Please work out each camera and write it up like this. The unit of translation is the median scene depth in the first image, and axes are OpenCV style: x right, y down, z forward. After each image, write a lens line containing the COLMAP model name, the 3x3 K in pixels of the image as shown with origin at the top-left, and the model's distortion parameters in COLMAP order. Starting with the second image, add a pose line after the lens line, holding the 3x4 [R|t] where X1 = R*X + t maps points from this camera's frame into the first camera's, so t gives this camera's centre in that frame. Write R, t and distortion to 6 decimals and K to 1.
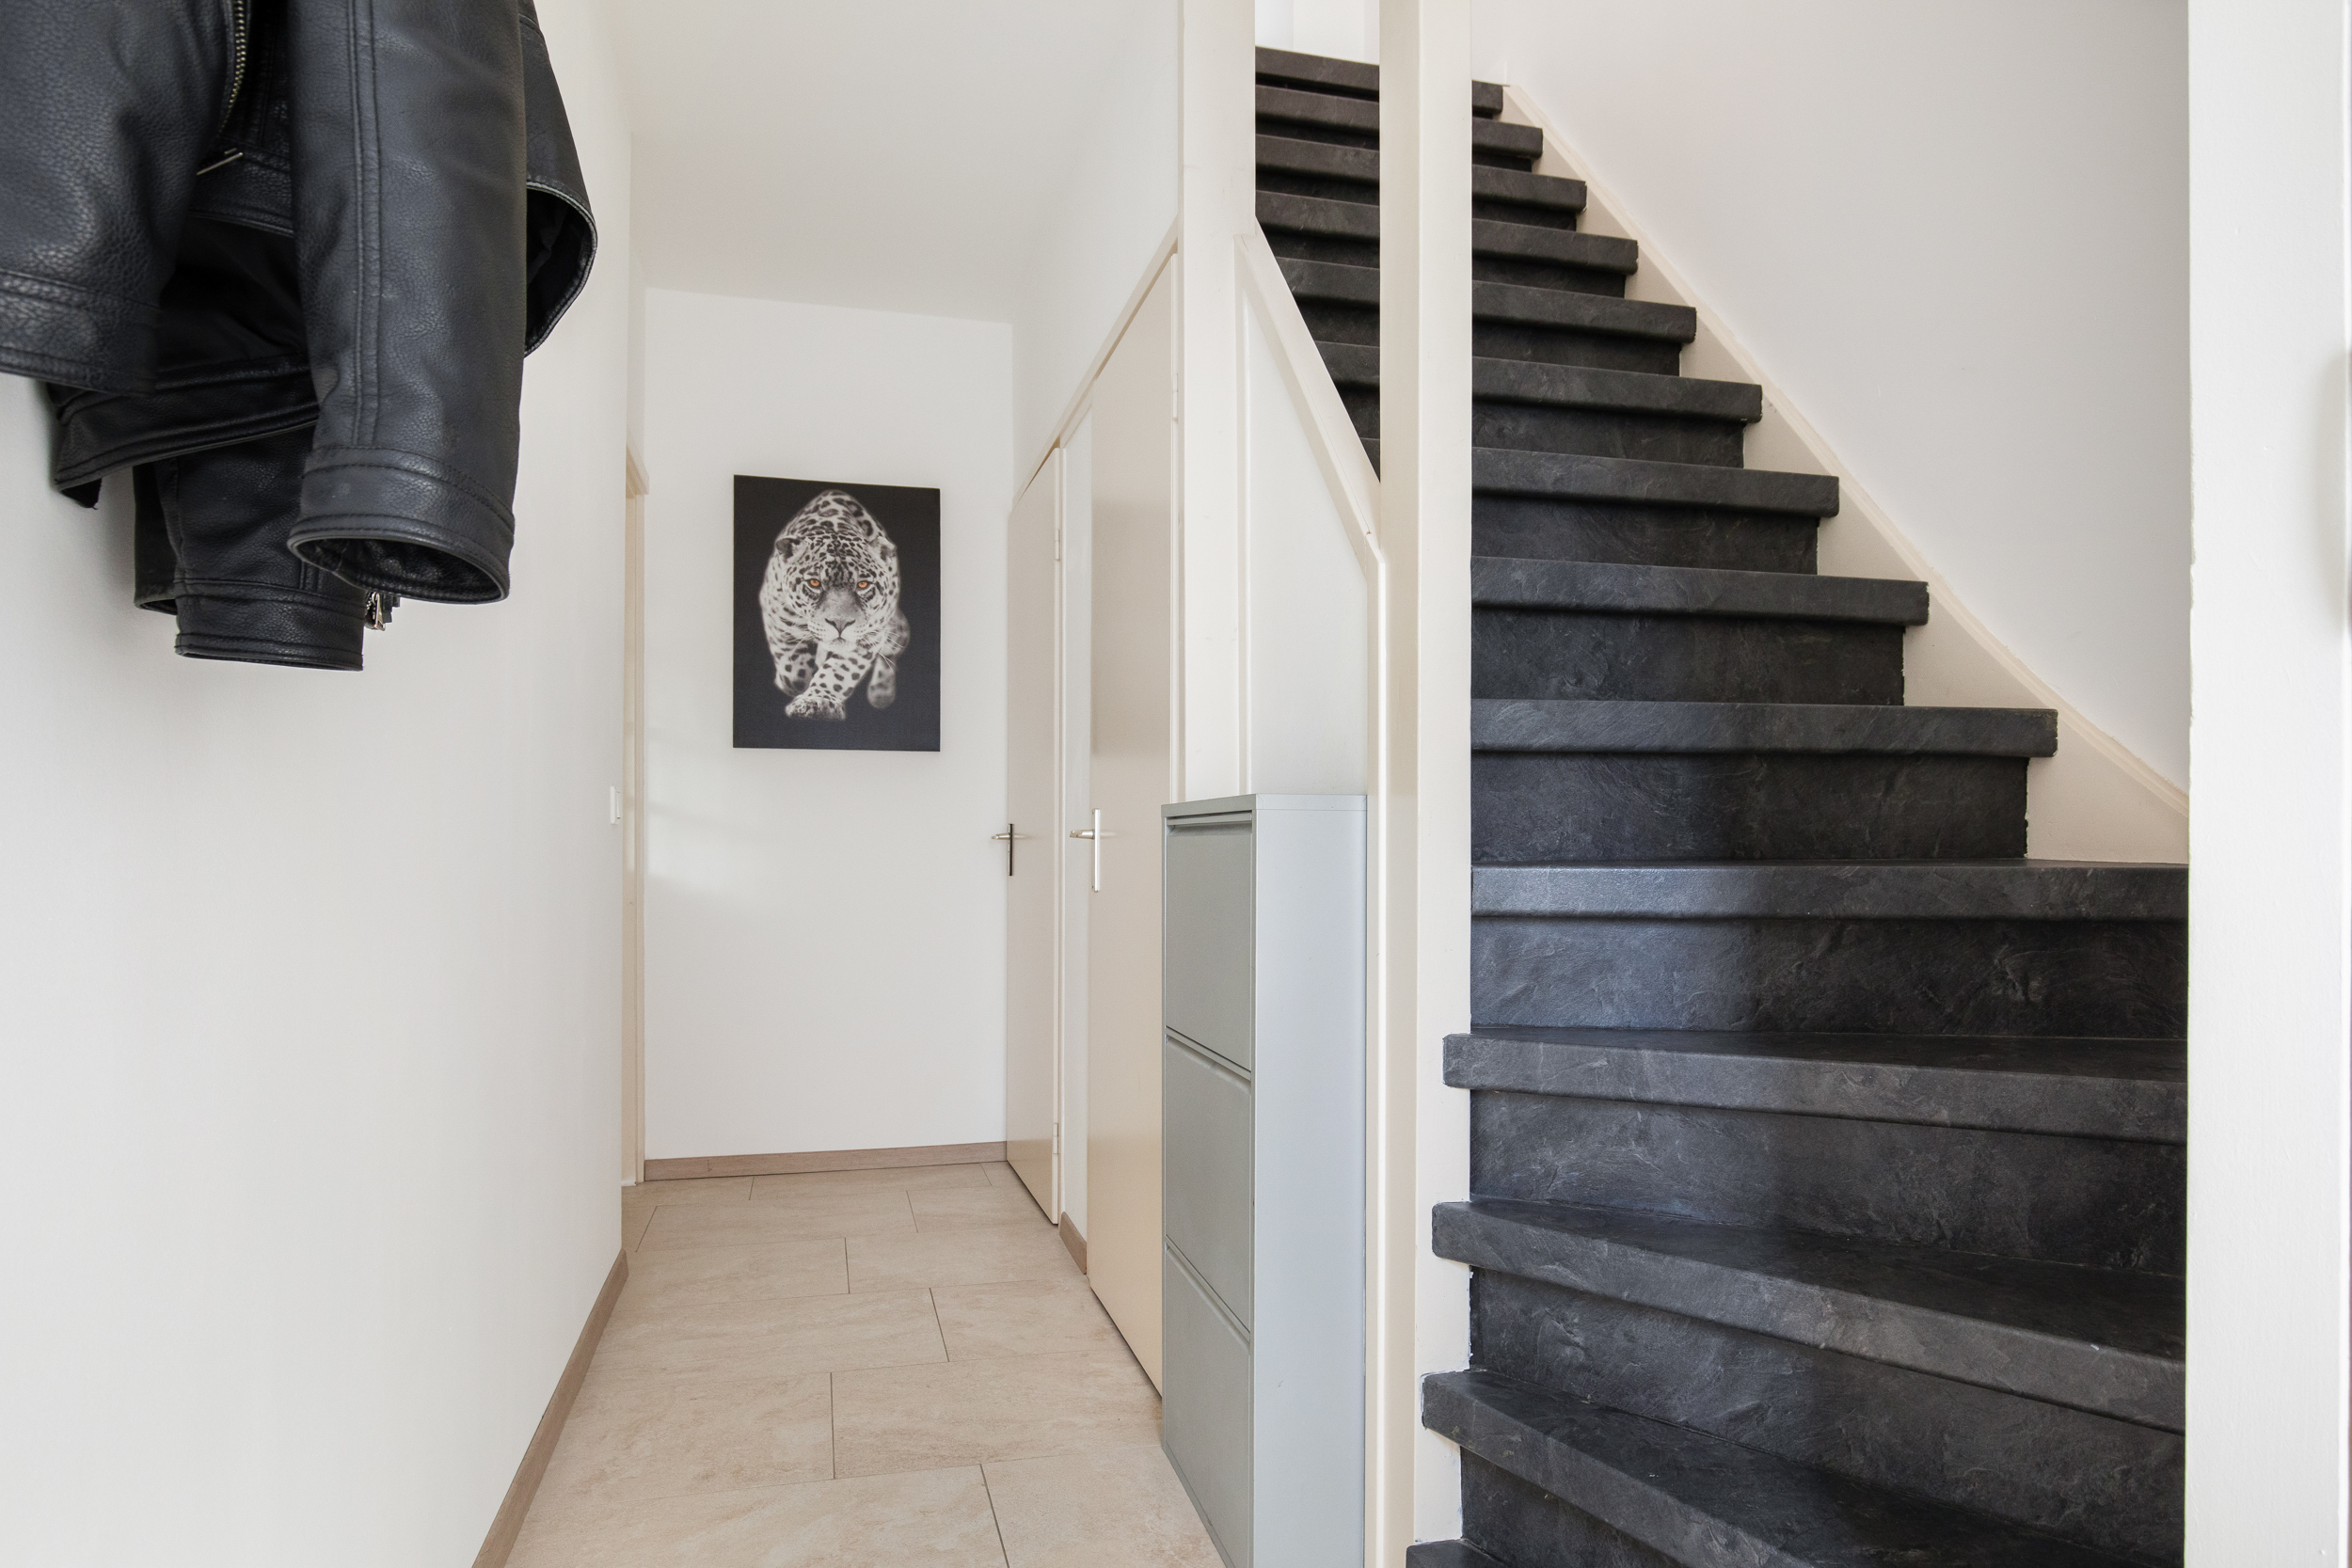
lens RADIAL K [[1375.9, 0, 1174.6], [0, 1375.9, 834.4], [0, 0, 1]] dist [-0.014574, -0.000105]
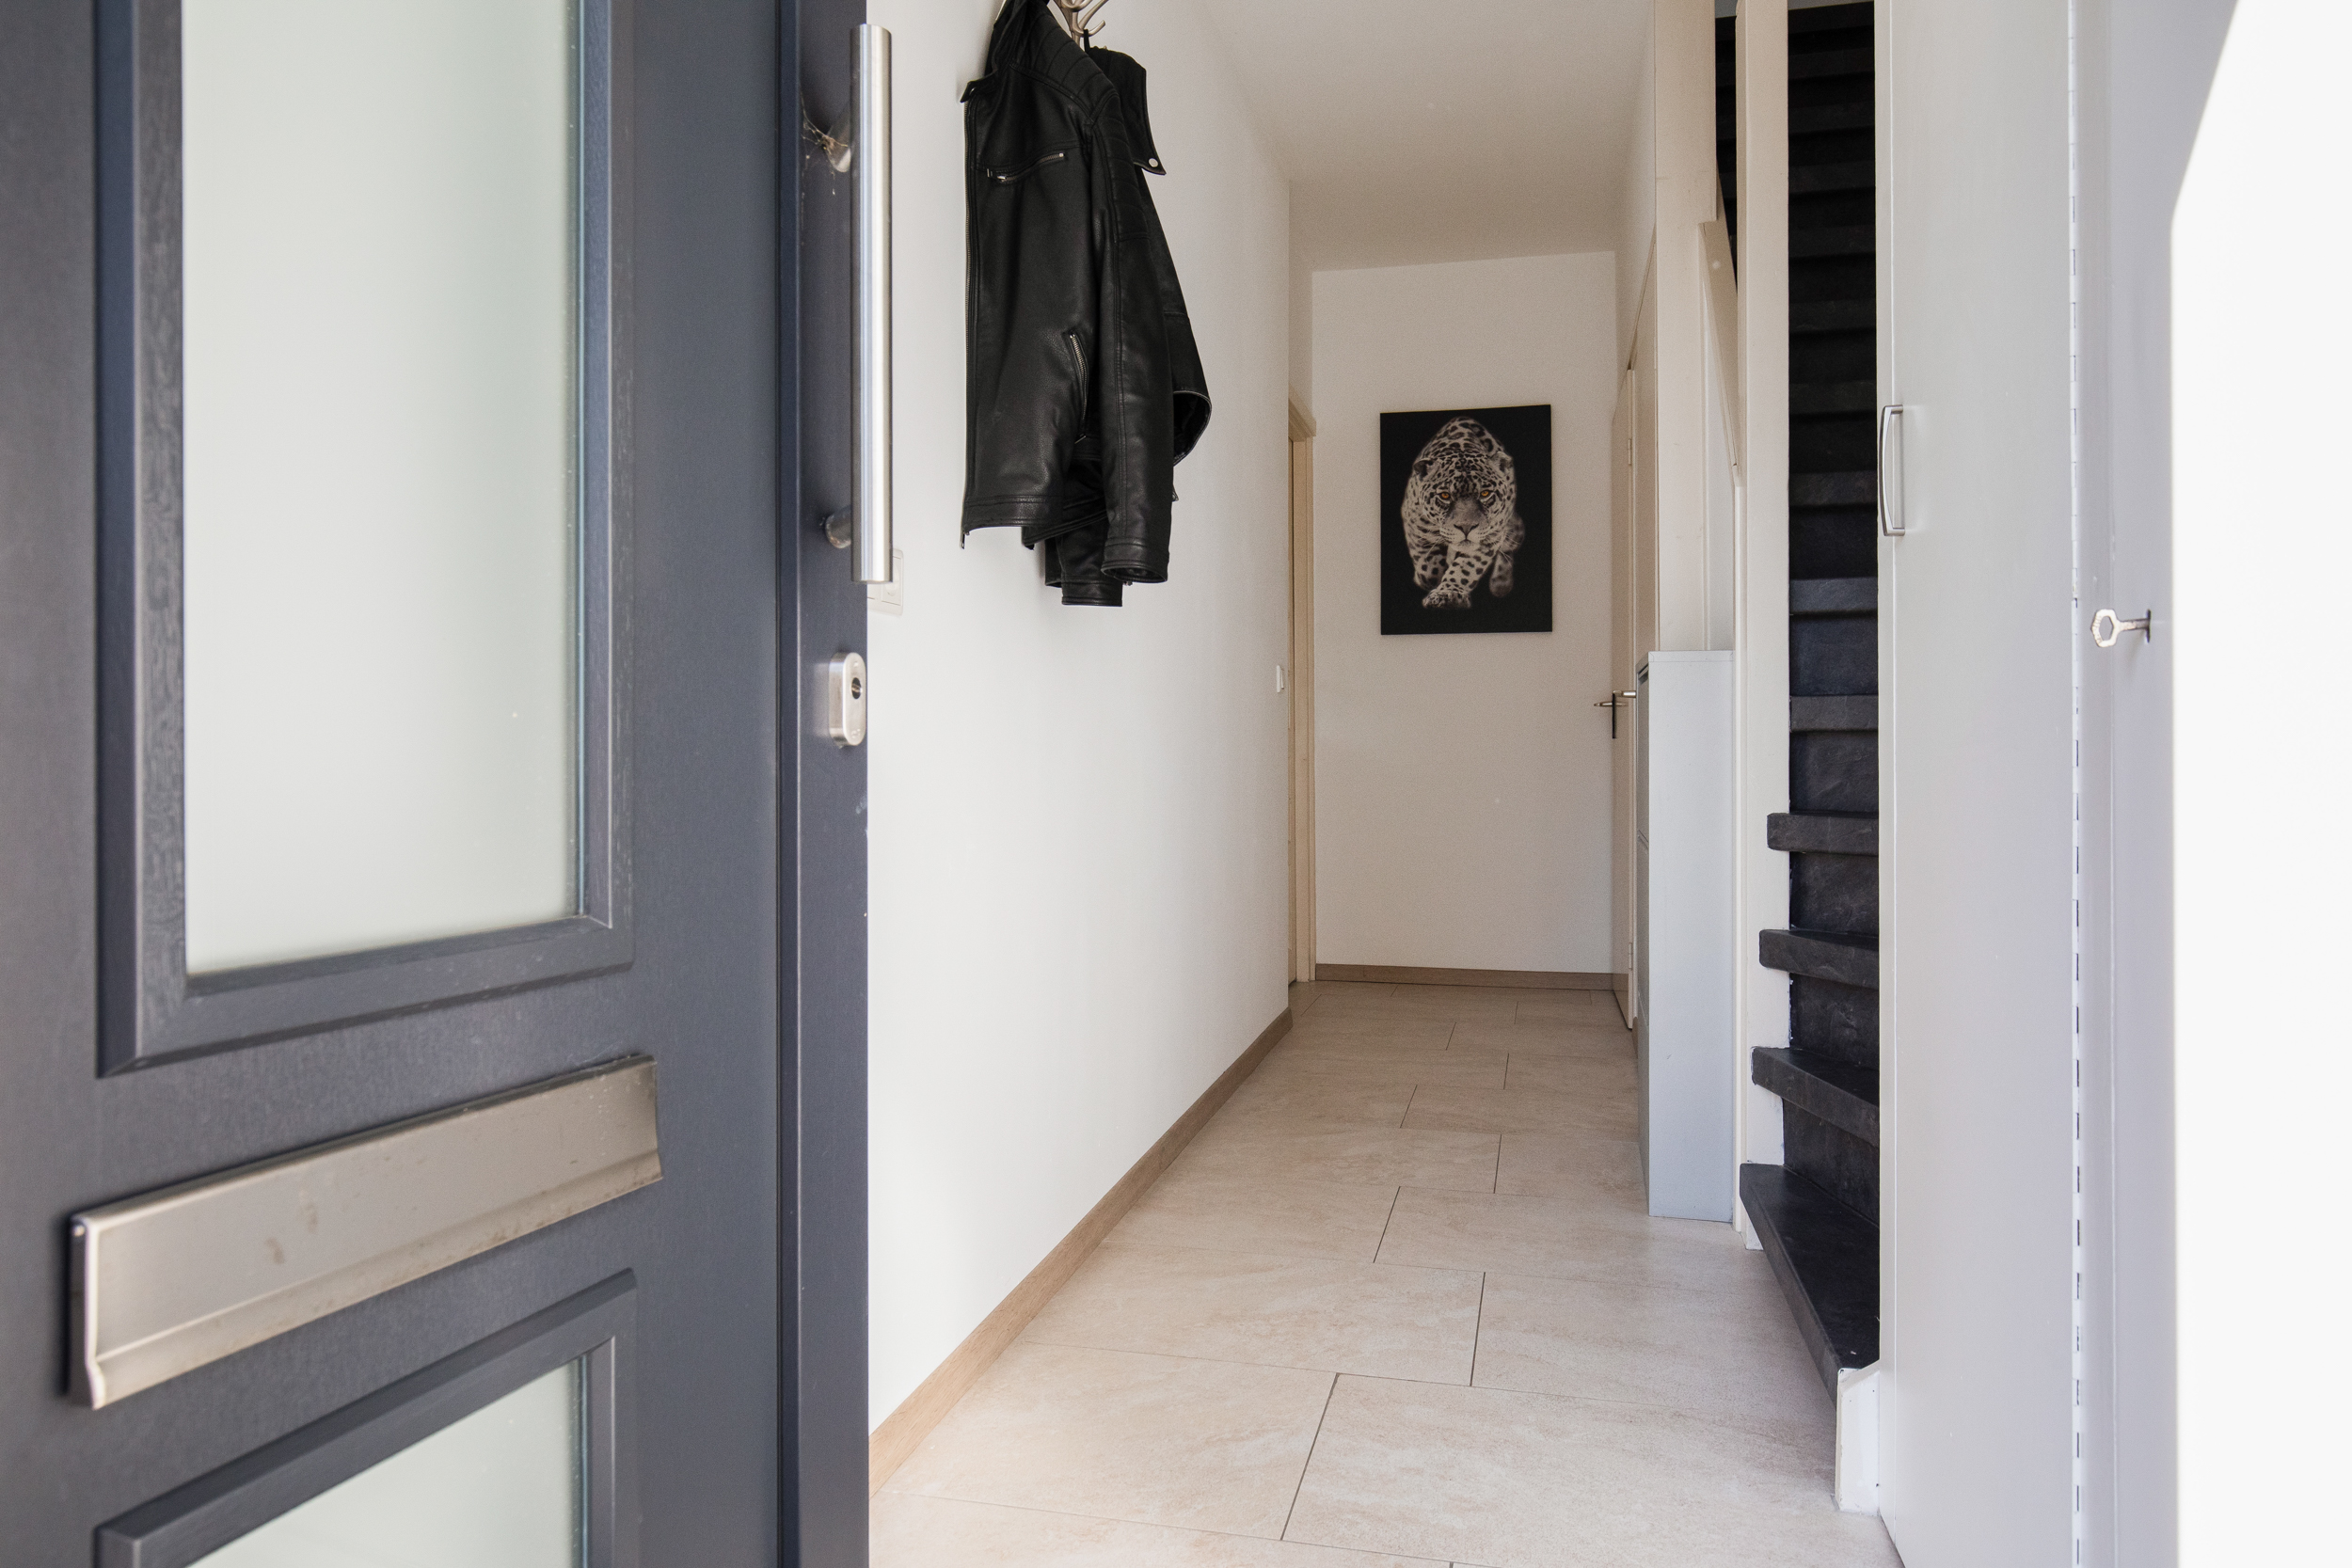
lens RADIAL K [[1931.8, 0, 1176.0], [0, 1931.8, 784.0], [0, 0, 1]] dist [0.000048, -0.000412]
pose [[0.874655, 0.000761, -0.484746, 0.353514], [0.005933, 0.999907, 0.012275, 0.047825], [0.484710, -0.013613, 0.874569, -0.600202]]
